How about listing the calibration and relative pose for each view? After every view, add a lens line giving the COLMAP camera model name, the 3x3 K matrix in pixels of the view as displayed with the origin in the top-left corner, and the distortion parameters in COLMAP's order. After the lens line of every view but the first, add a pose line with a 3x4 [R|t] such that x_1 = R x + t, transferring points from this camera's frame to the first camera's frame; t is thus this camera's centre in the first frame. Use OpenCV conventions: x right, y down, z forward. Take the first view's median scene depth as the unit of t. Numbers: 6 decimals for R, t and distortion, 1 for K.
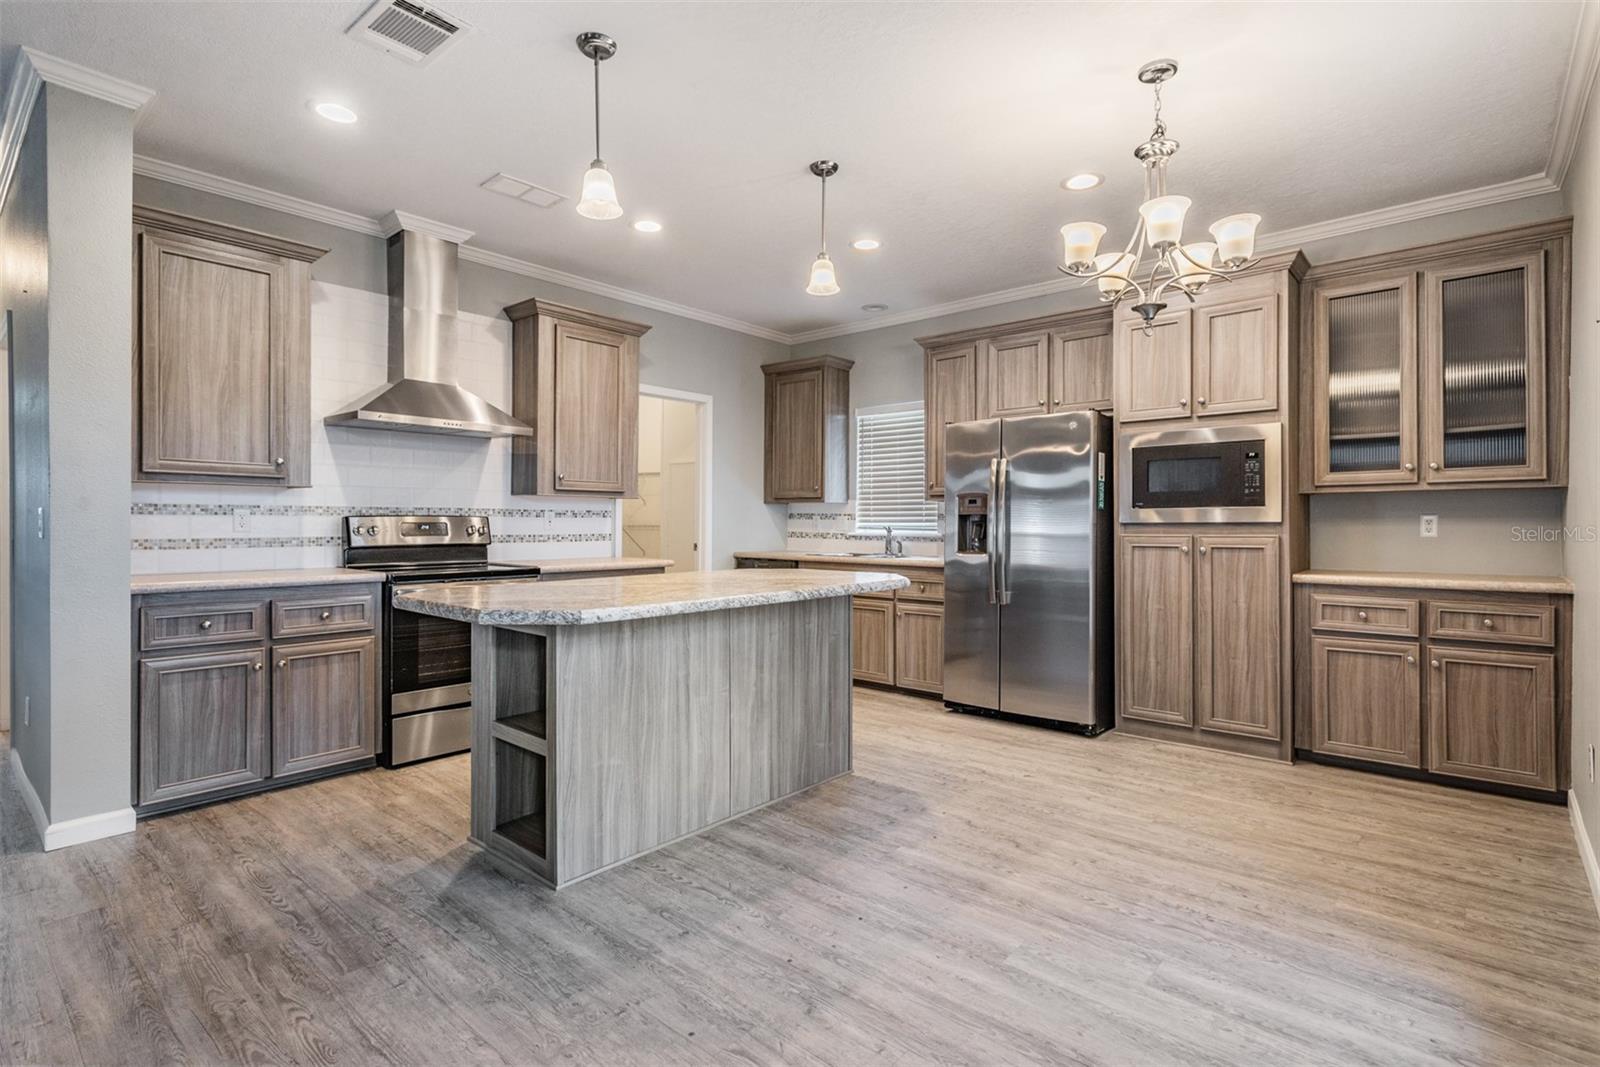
lens RADIAL K [[772.7, 0, 801.8], [0, 772.7, 525.3], [0, 0, 1]] dist [0.008541, 0.000412]
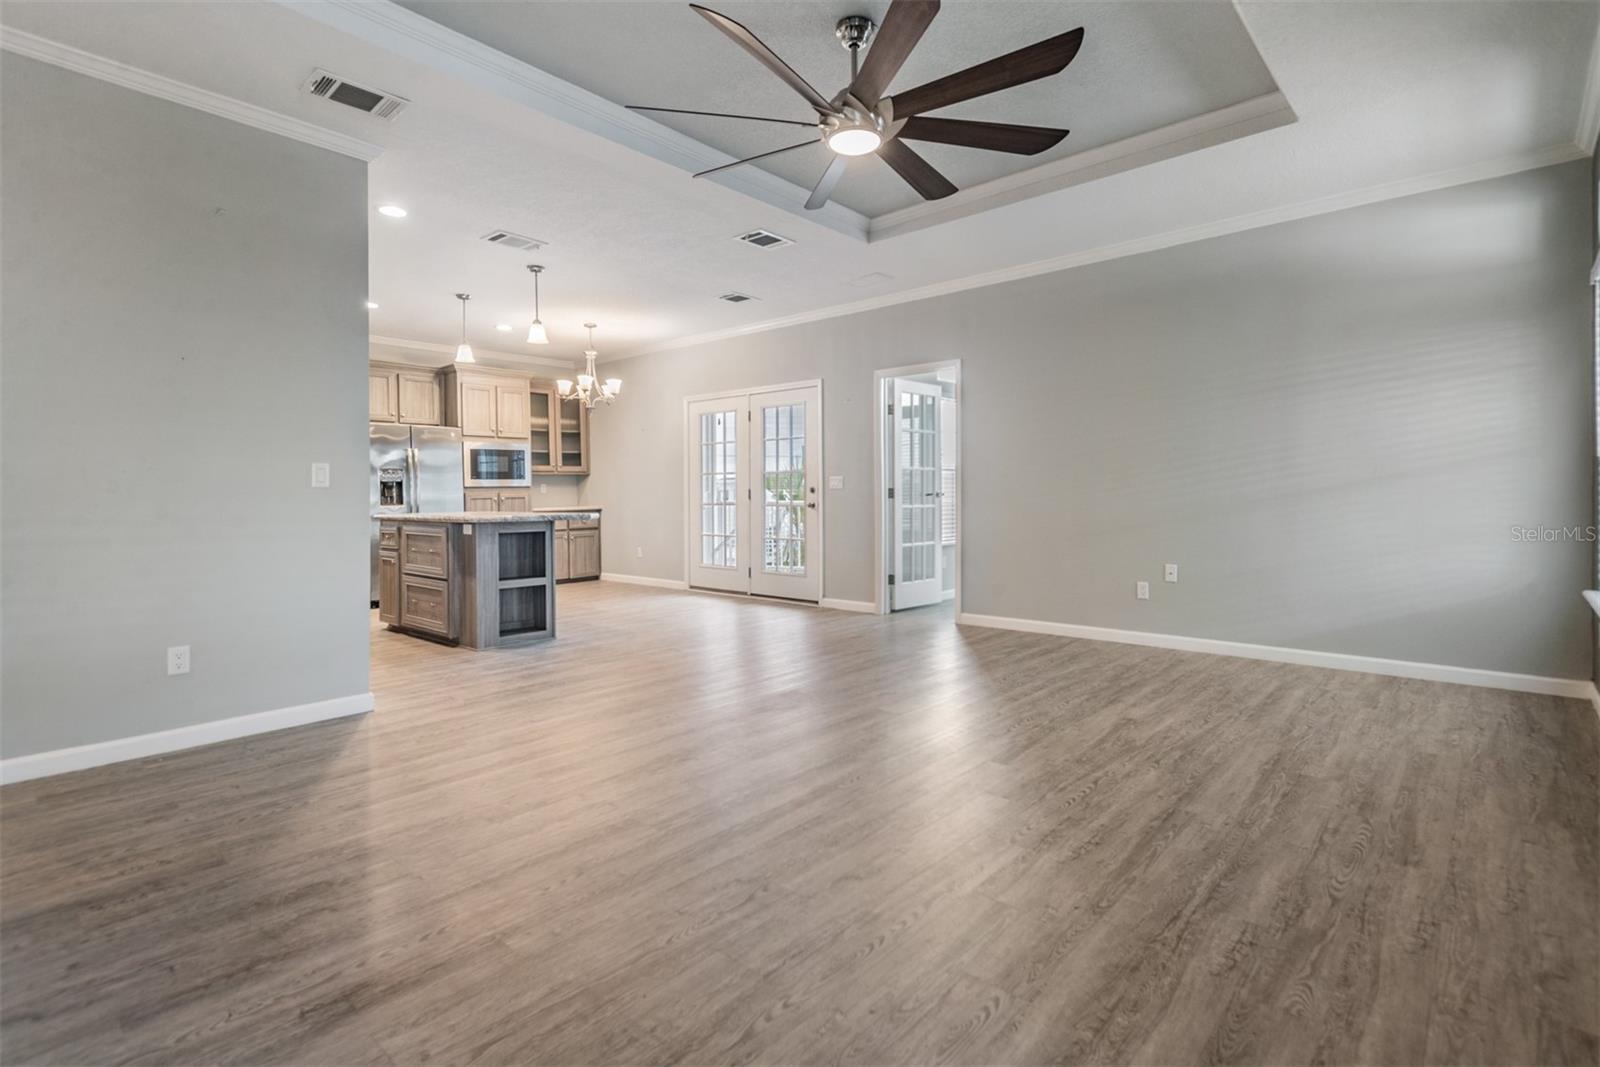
lens RADIAL K [[768.6, 0, 808.7], [0, 768.6, 499.4], [0, 0, 1]] dist [0.002763, 0.000013]
pose [[0.002254, -0.010549, 0.999942, -1.851560], [0.017559, 0.999791, 0.010508, 0.029117], [-0.999843, 0.017535, 0.002439, 0.161816]]
